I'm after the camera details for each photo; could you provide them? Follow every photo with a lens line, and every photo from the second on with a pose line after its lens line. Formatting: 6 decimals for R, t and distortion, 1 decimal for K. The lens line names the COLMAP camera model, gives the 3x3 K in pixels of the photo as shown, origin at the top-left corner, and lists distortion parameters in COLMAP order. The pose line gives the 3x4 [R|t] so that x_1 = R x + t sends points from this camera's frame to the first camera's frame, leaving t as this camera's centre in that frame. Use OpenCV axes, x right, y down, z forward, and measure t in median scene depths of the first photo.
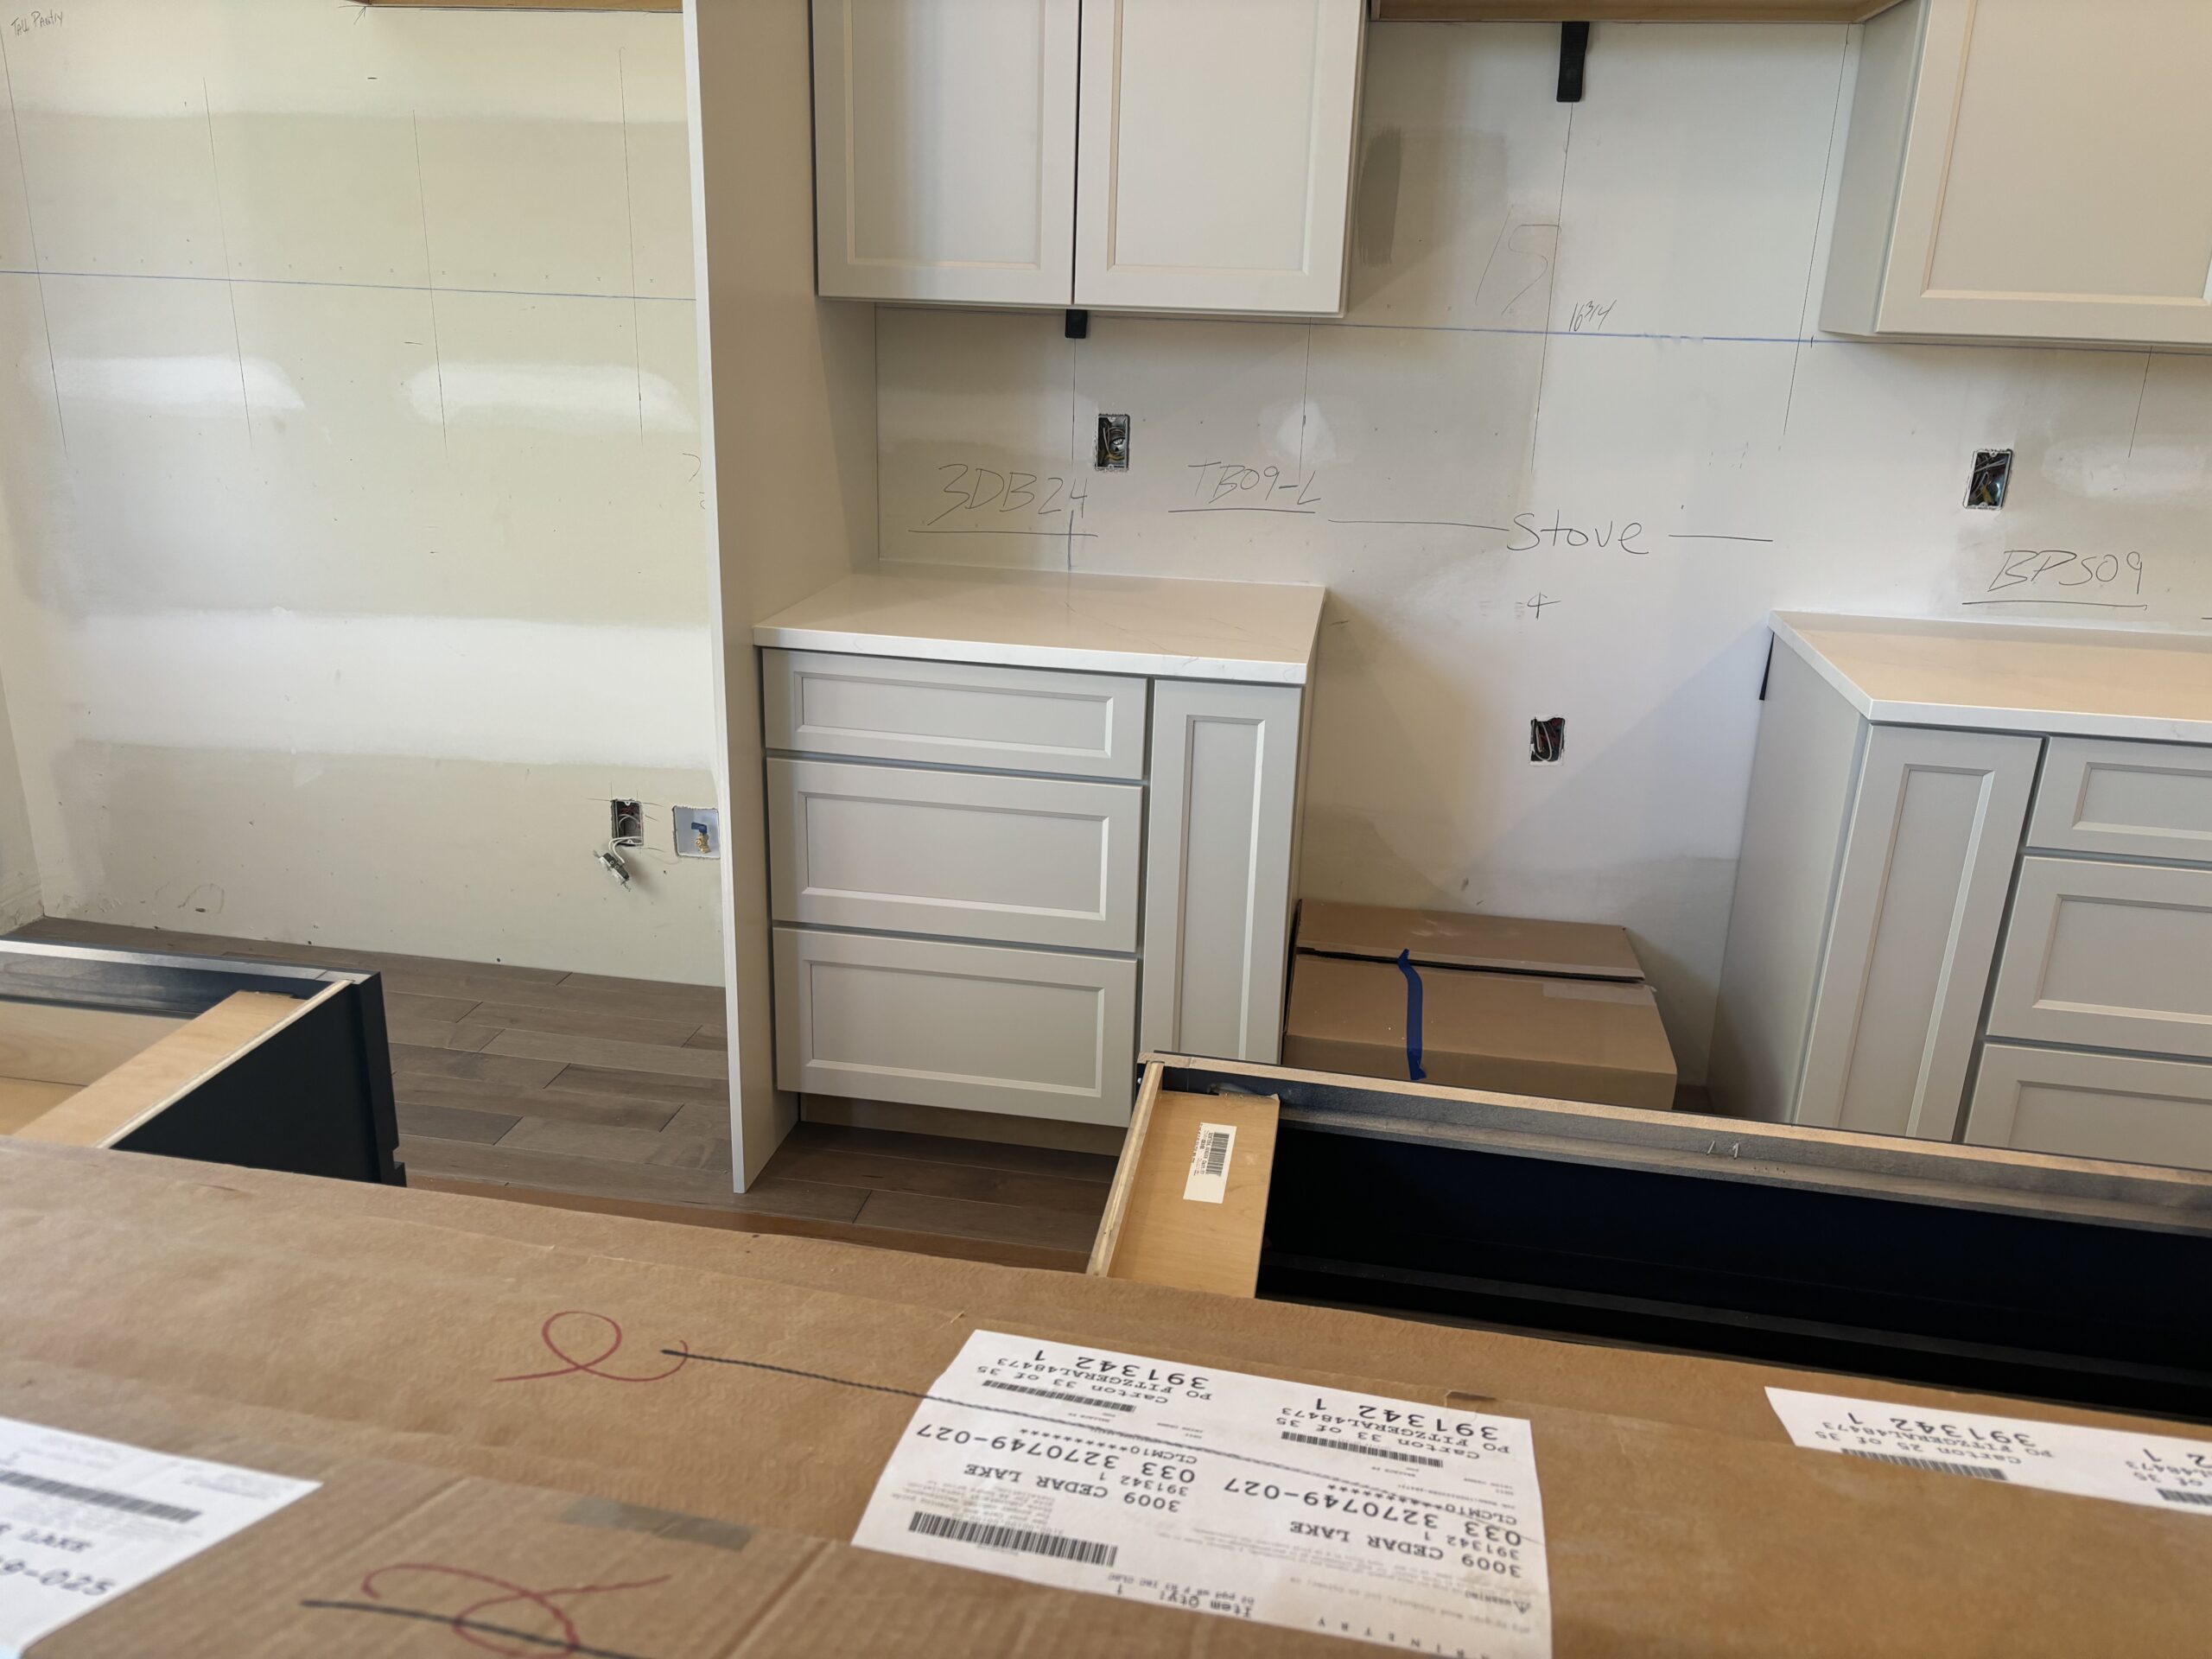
lens RADIAL K [[1681.8, 0, 1105.4], [0, 1681.8, 821.2], [0, 0, 1]] dist [0.014916, -0.003754]
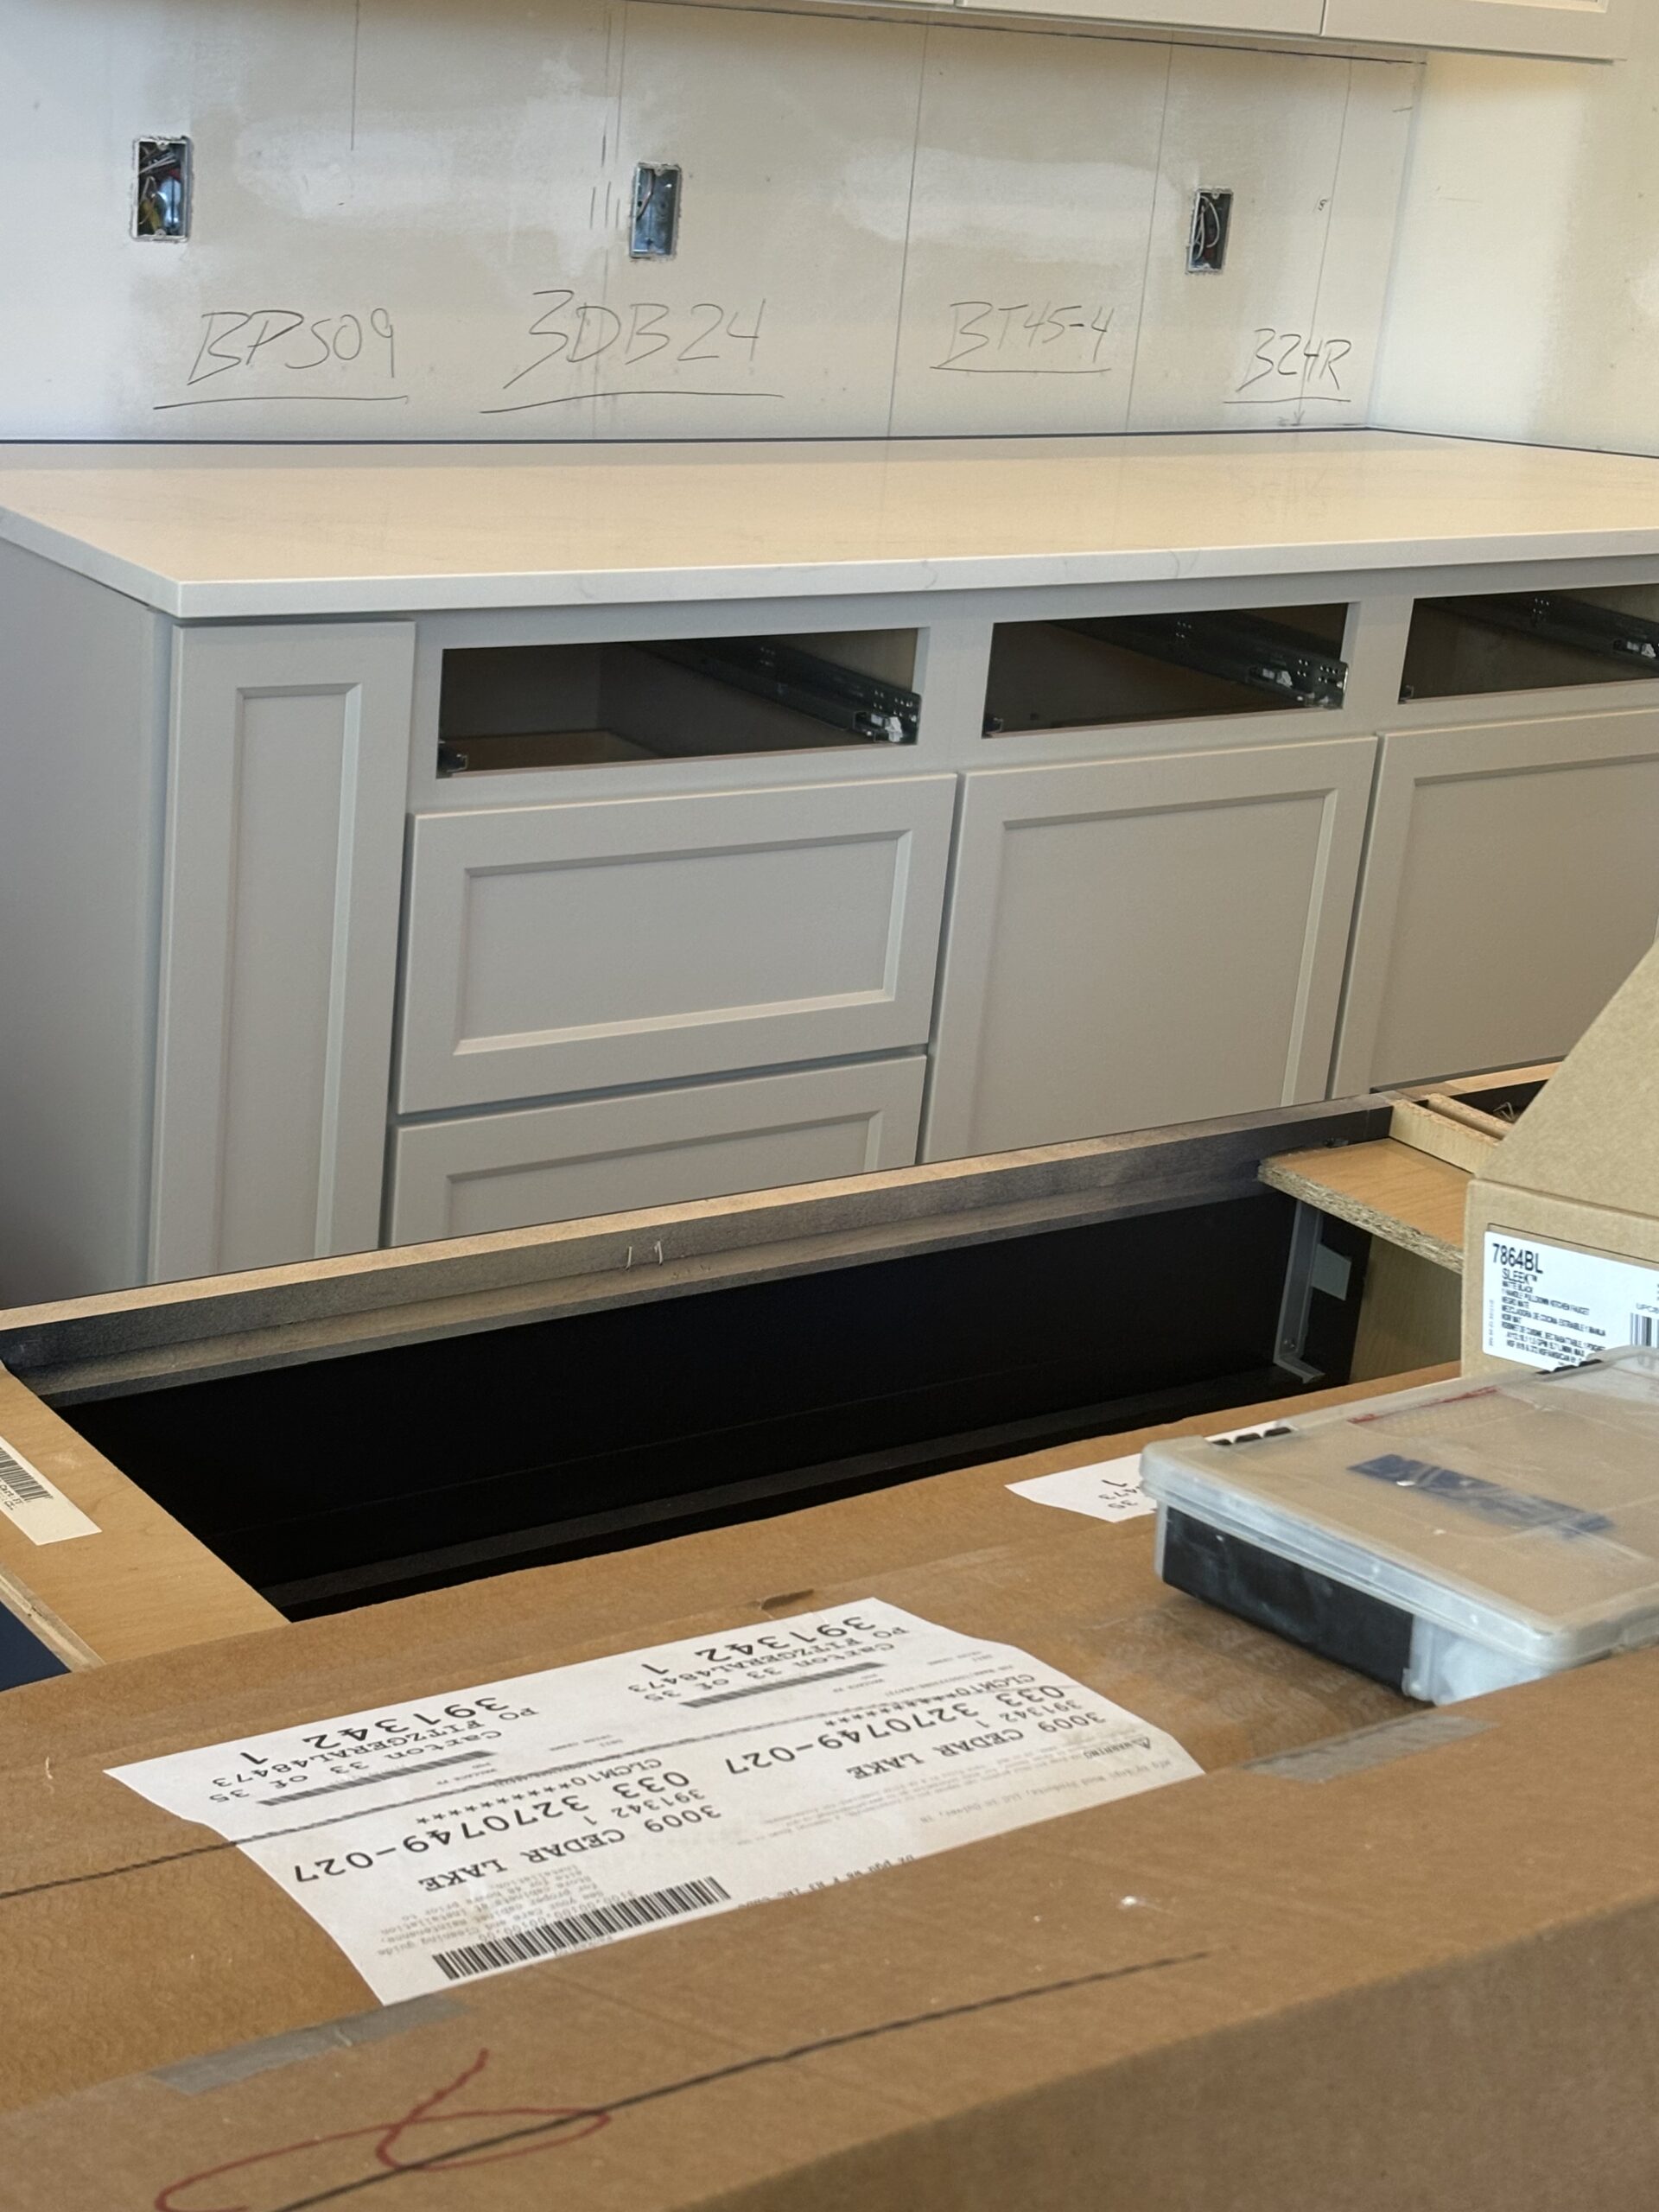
lens RADIAL K [[3470.1, 0, 826.3], [0, 3470.1, 1109.6], [0, 0, 1]] dist [0.112476, 0.000000]
pose [[0.688293, -0.200364, 0.697214, -0.689843], [0.157259, 0.979457, 0.126227, -0.028435], [-0.708182, 0.022762, 0.705663, -0.013287]]
